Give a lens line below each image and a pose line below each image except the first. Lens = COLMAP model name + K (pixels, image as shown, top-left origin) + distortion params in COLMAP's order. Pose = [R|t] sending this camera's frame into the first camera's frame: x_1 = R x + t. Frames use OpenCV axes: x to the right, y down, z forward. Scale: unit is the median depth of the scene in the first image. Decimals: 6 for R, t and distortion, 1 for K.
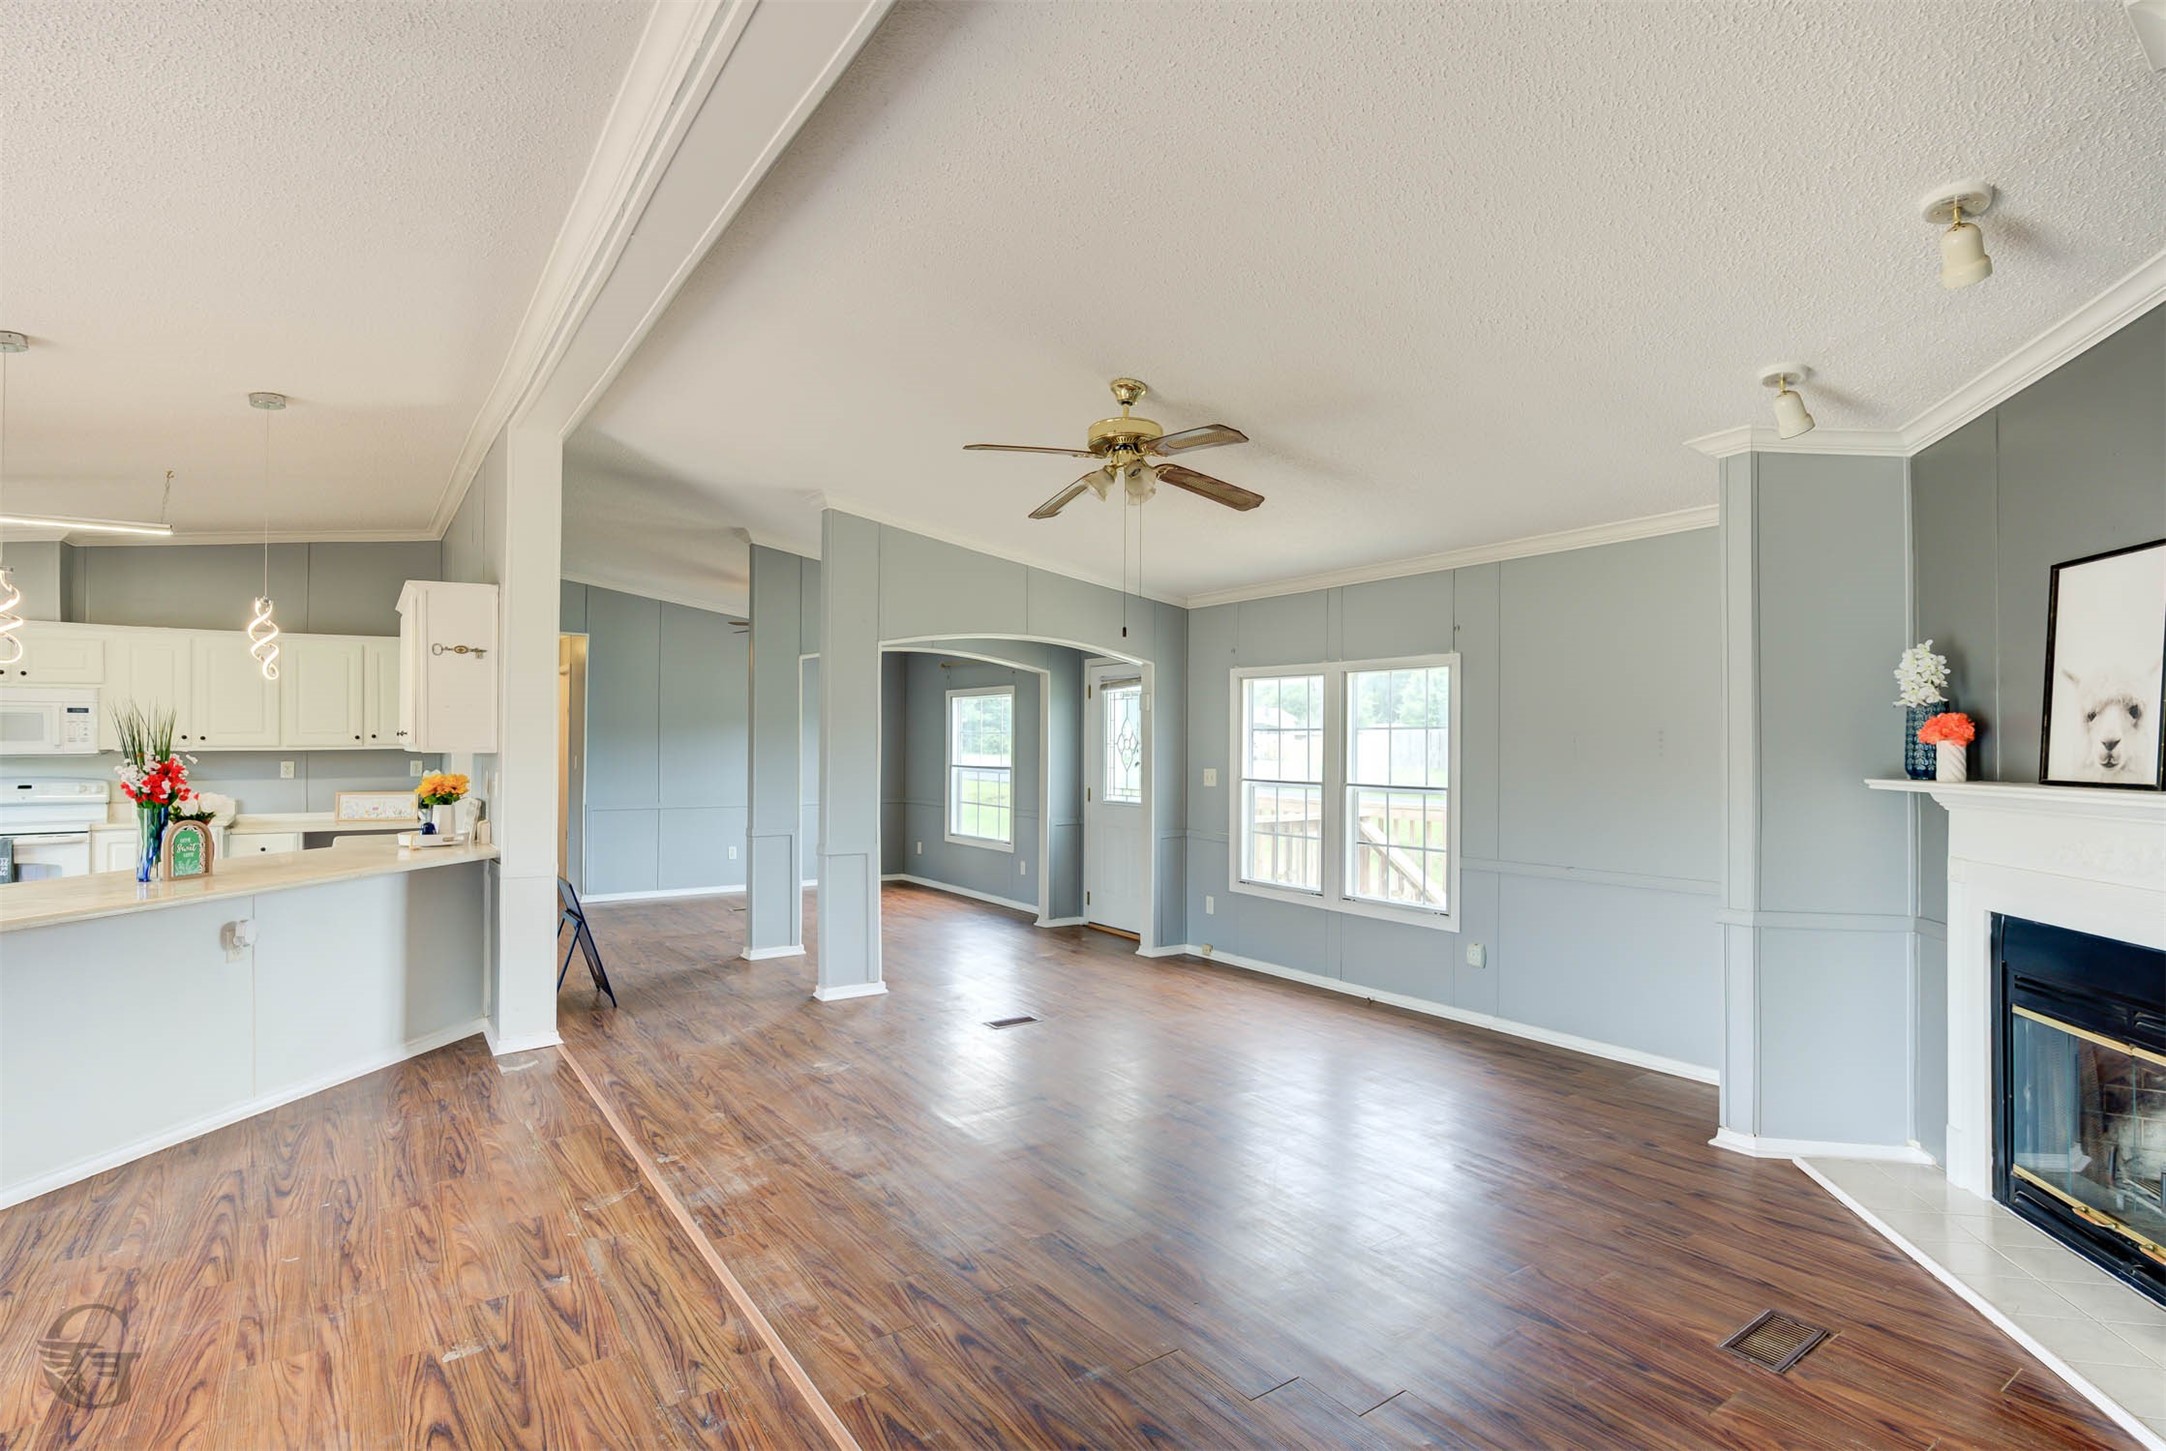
lens RADIAL K [[1048.2, 0, 1096.7], [0, 1048.2, 738.5], [0, 0, 1]] dist [-0.000263, -0.003075]
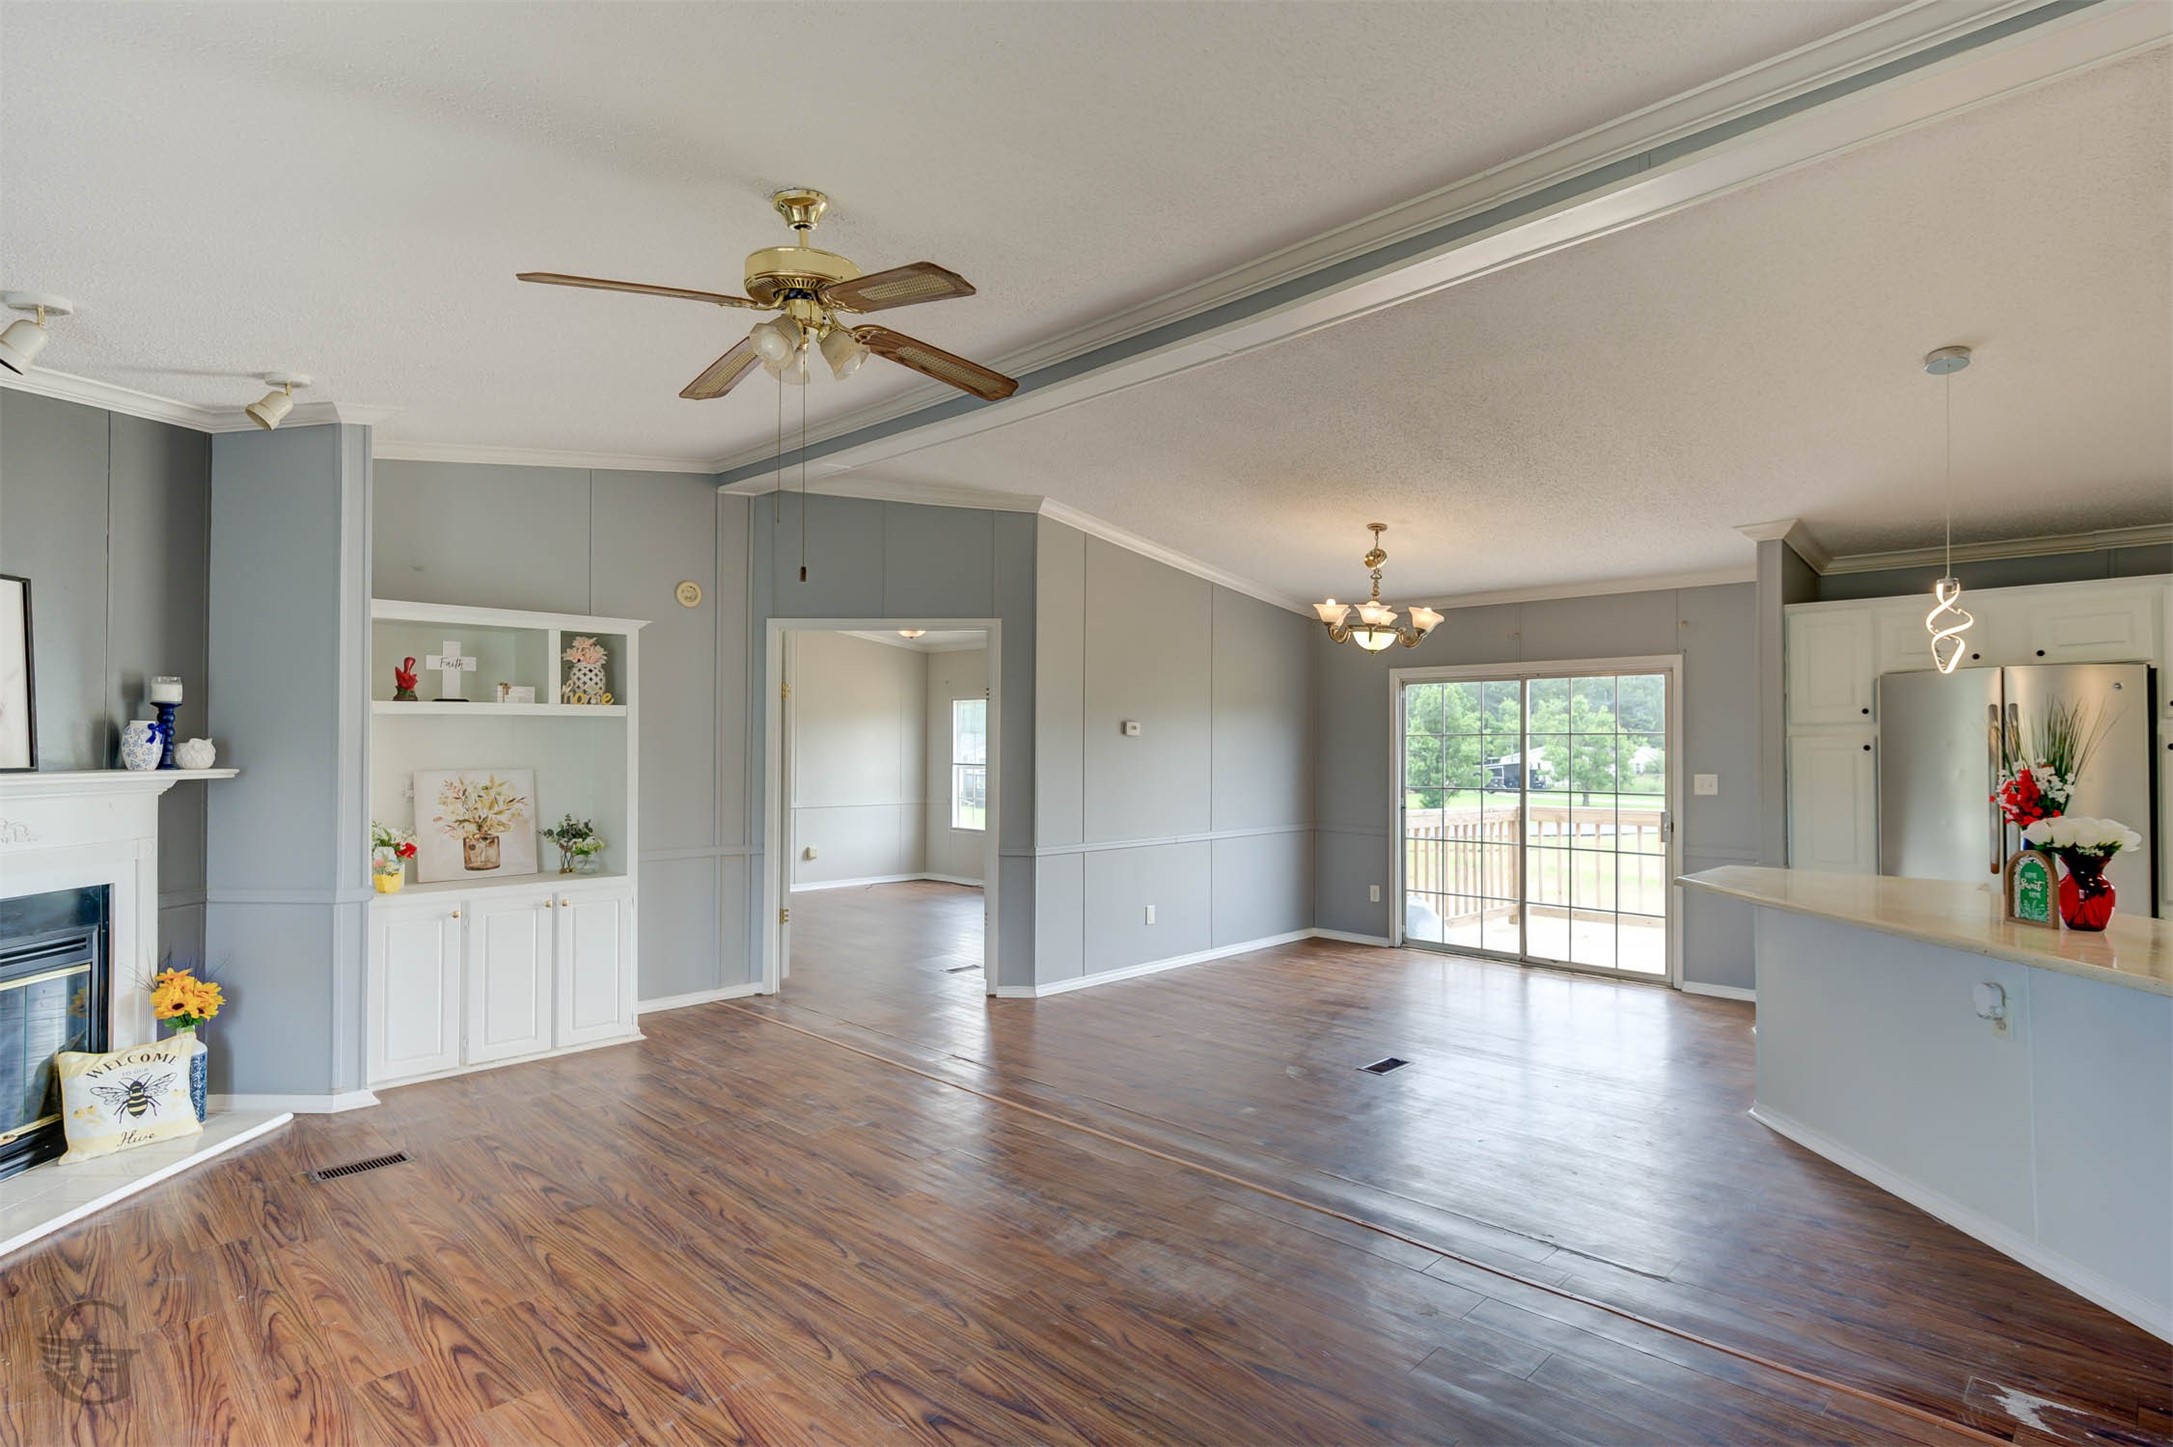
lens RADIAL K [[1105.8, 0, 1097.3], [0, 1105.8, 735.9], [0, 0, 1]] dist [0.002066, -0.002238]
pose [[-0.984753, -0.010021, -0.173671, -0.021746], [-0.007173, 0.999829, -0.017021, 0.007285], [0.173812, -0.015516, -0.984657, 1.020319]]
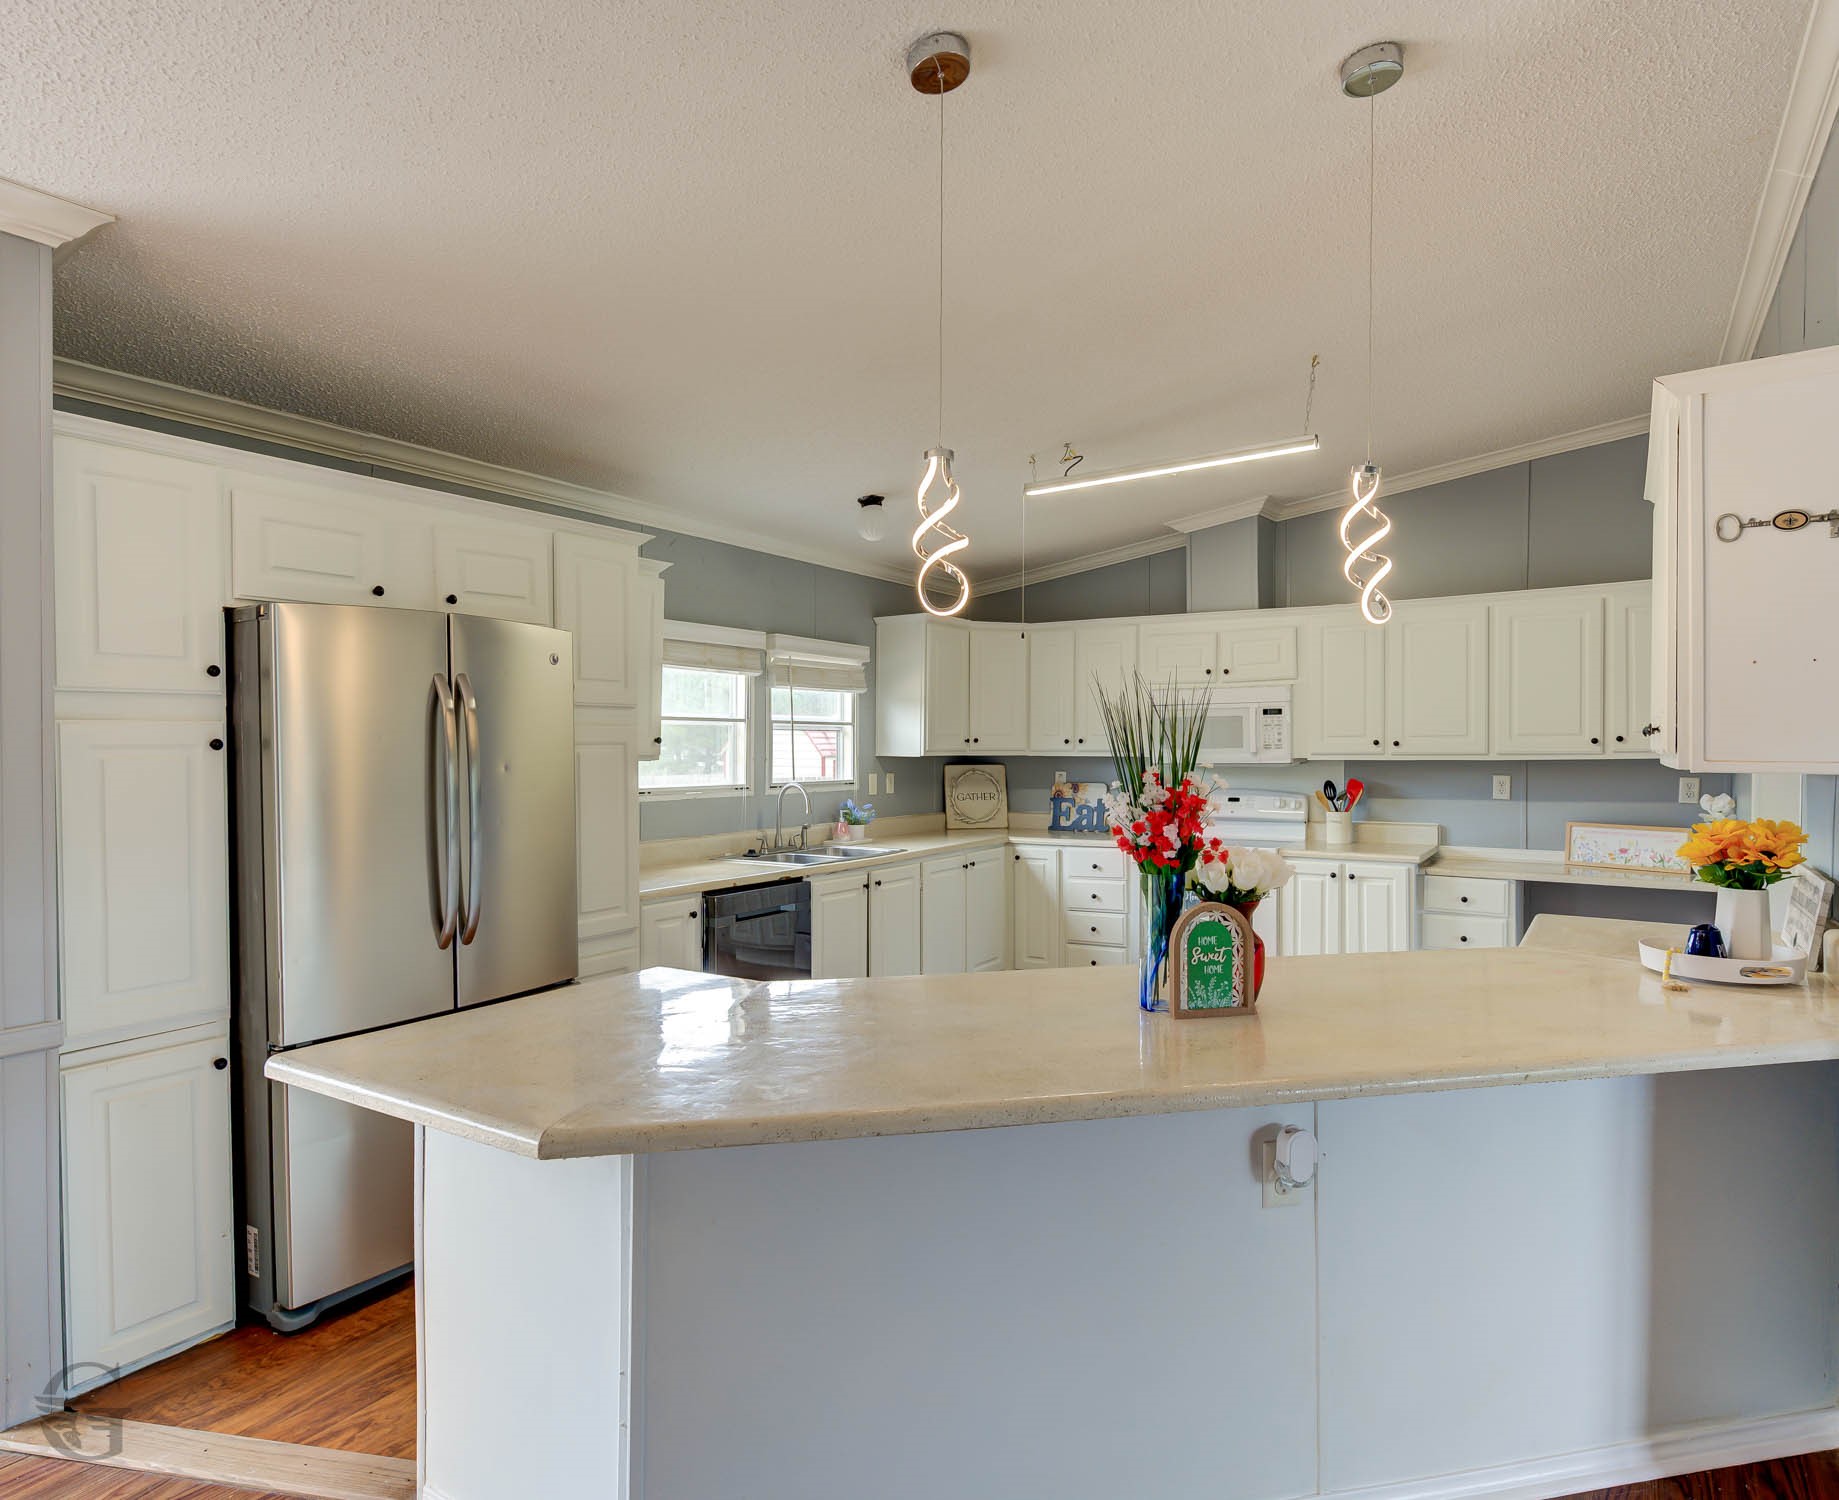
lens RADIAL K [[1102.4, 0, 903.8], [0, 1102.4, 762.6], [0, 0, 1]] dist [0.008518, -0.004581]
pose [[0.362667, 0.009230, -0.931873, -0.252917], [0.006250, 0.999904, 0.012337, 0.001427], [0.931898, -0.010298, 0.362575, 0.399893]]
